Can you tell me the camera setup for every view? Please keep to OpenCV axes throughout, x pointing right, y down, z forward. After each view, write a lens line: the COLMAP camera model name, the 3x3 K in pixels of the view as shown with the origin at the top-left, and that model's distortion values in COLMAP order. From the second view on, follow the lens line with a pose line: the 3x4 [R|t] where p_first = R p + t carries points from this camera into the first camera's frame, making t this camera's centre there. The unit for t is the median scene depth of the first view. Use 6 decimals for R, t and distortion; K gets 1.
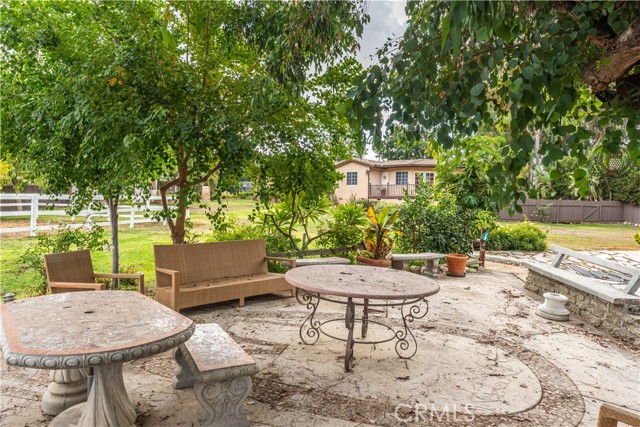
lens RADIAL K [[440.8, 0, 320.0], [0, 440.8, 212.7], [0, 0, 1]] dist [0.001640, 0.000139]
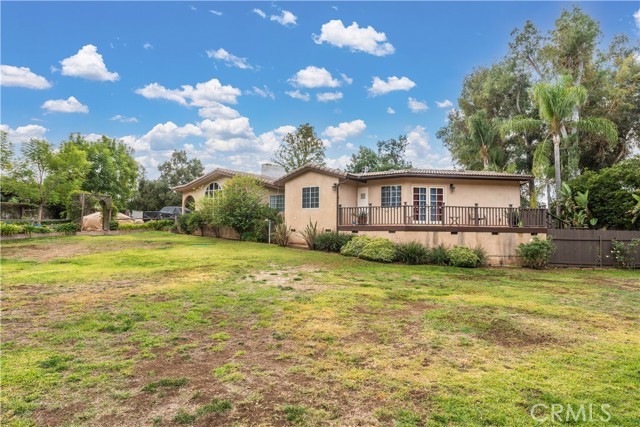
lens RADIAL K [[370.8, 0, 320.1], [0, 370.8, 215.2], [0, 0, 1]] dist [0.000022, 0.000029]
pose [[0.997776, -0.001220, 0.066645, 0.052338], [0.005445, 0.997983, -0.063243, -0.020204], [-0.066433, 0.063465, 0.995770, 0.492666]]
